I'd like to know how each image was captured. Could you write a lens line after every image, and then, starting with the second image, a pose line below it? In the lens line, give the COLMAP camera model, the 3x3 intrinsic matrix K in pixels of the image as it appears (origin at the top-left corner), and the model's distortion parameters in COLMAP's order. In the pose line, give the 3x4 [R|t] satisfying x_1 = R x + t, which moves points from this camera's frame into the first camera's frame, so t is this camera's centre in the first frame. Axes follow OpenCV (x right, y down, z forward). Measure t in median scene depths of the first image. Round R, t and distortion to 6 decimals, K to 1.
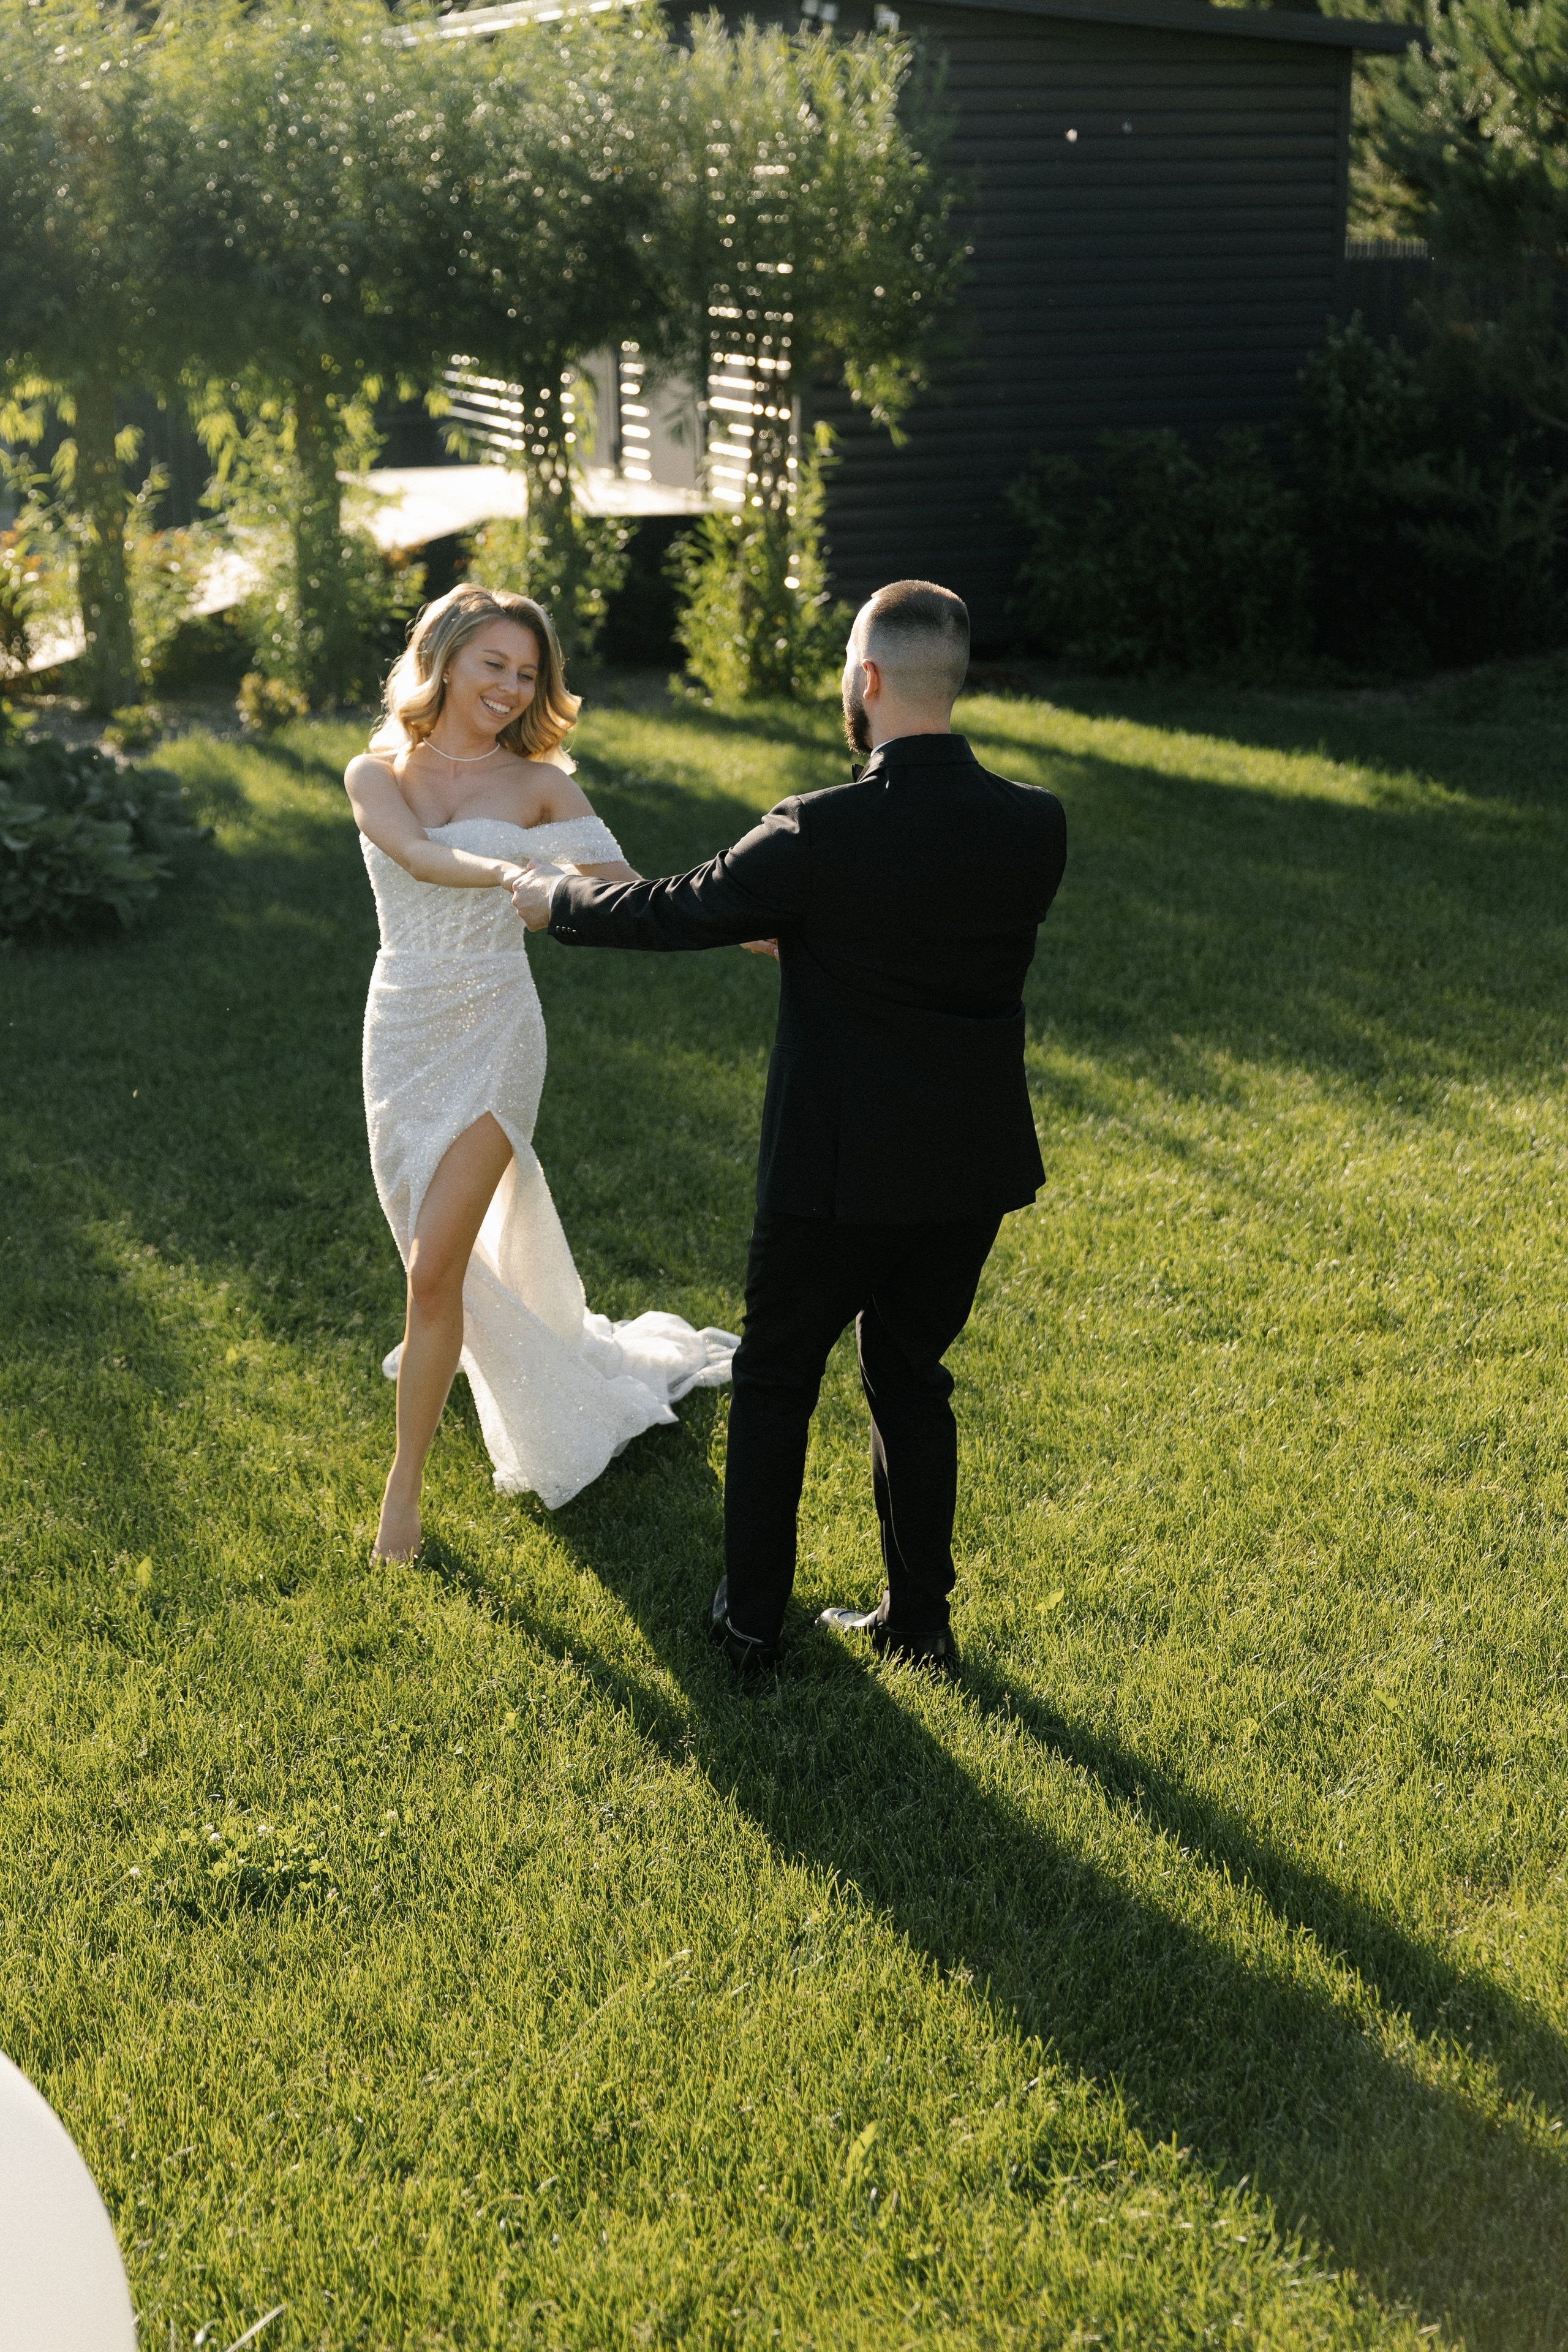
lens RADIAL K [[3678.5, 0, 726.8], [0, 3678.5, 1189.7], [0, 0, 1]] dist [0.011191, 0.036761]
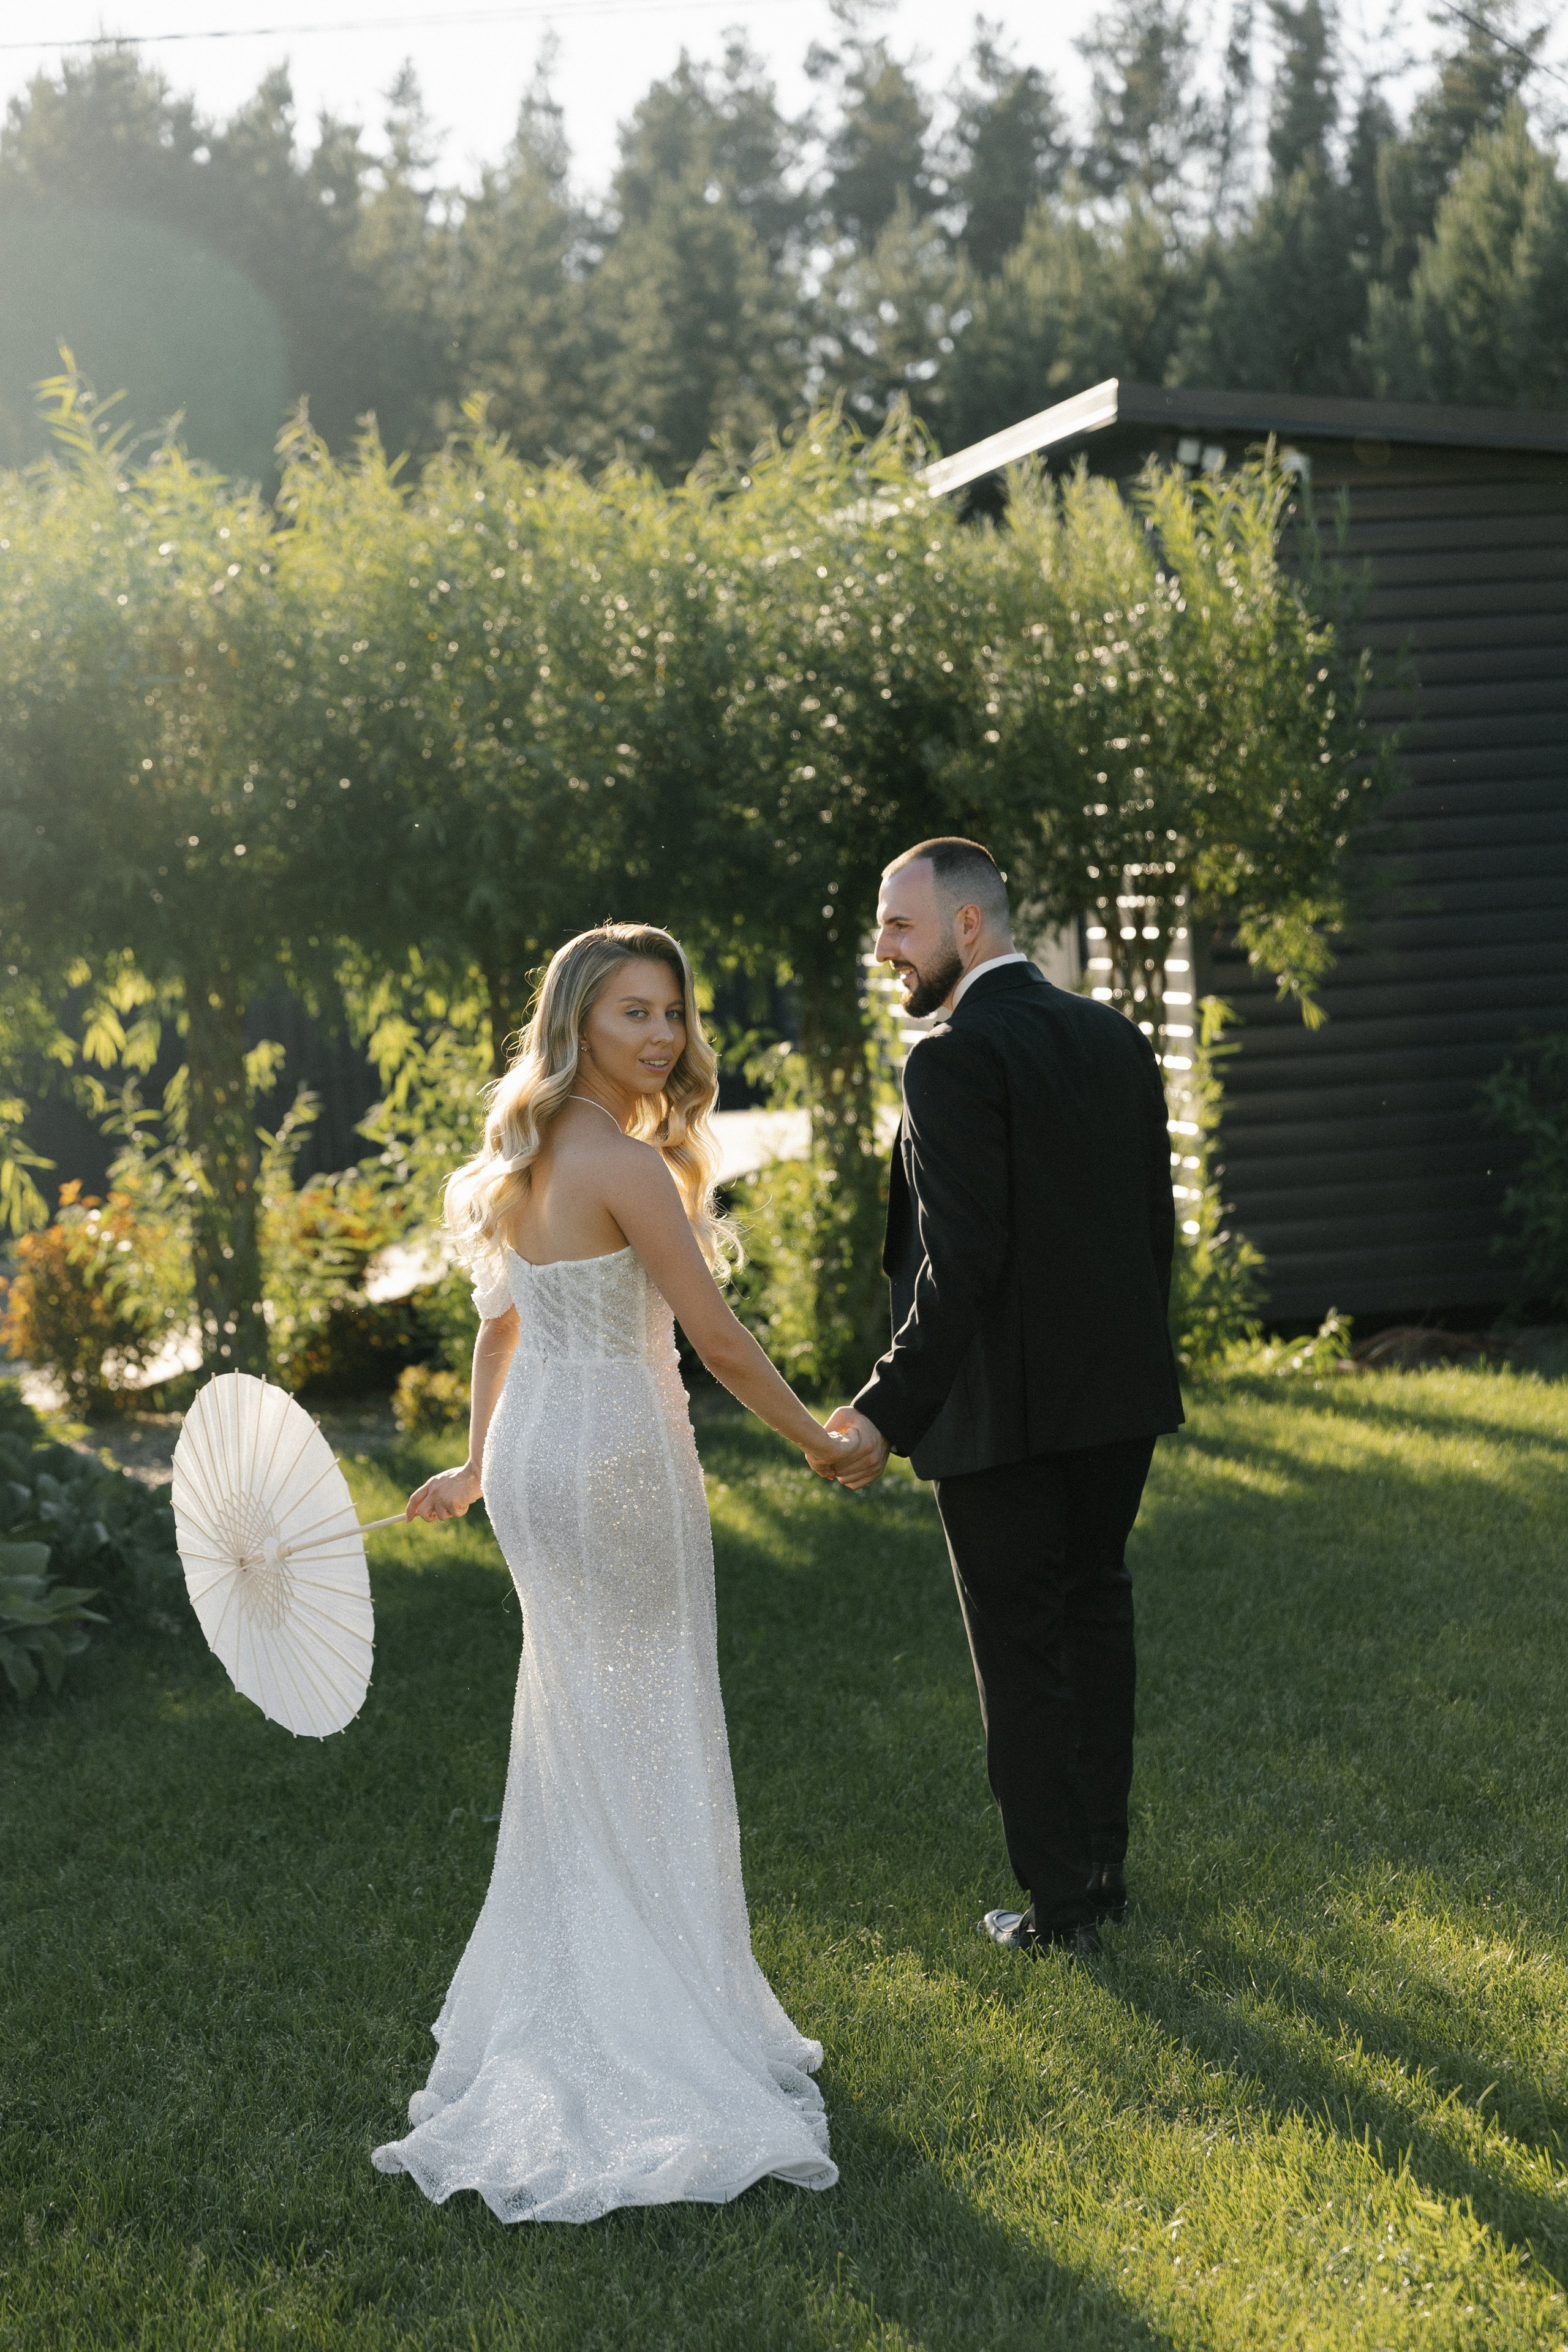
lens RADIAL K [[4510.2, 0, 819.9], [0, 4510.2, 1178.8], [0, 0, 1]] dist [0.039382, -0.113932]
pose [[0.991666, -0.034777, -0.124050, 0.060099], [0.009141, 0.979444, -0.201510, 0.001681], [0.128508, 0.198696, 0.971599, 0.152306]]
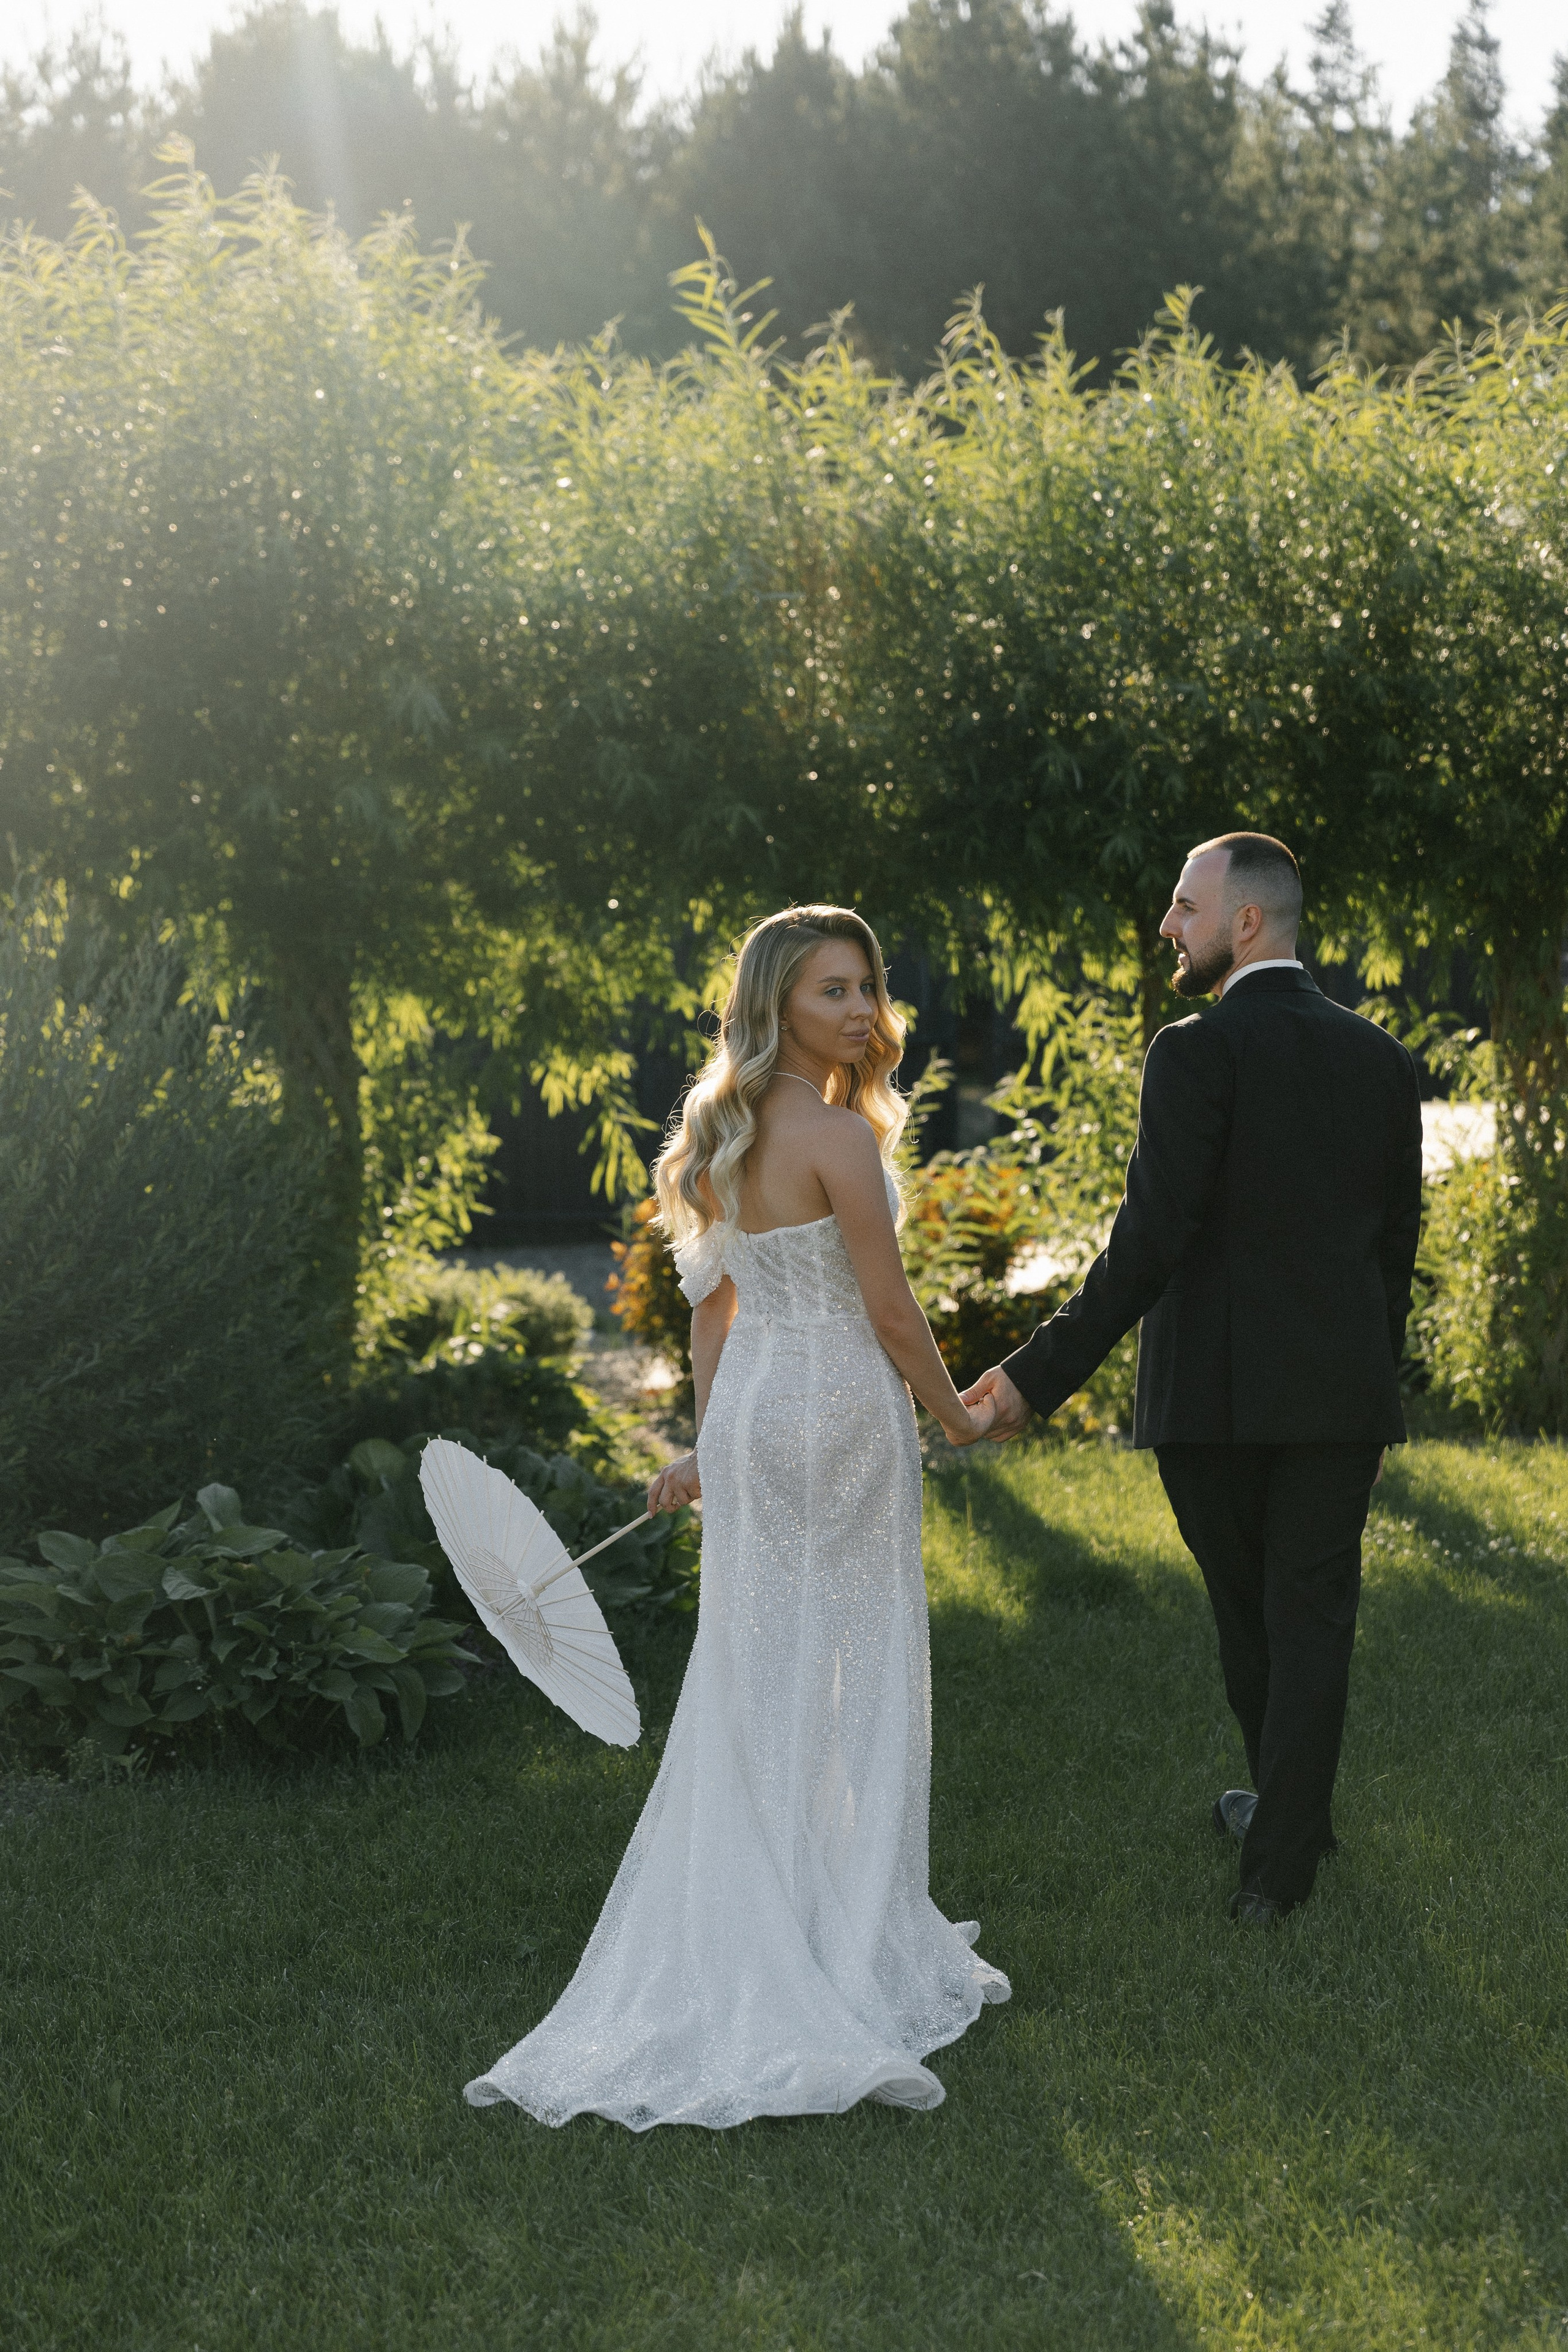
lens RADIAL K [[4474.9, 0, 732.8], [0, 4474.9, 1272.4], [0, 0, 1]] dist [-0.007351, 0.141952]
pose [[0.938808, 0.024604, -0.343561, 0.093112], [-0.085525, 0.982860, -0.163316, -0.025099], [0.333655, 0.182706, 0.924821, 0.260001]]
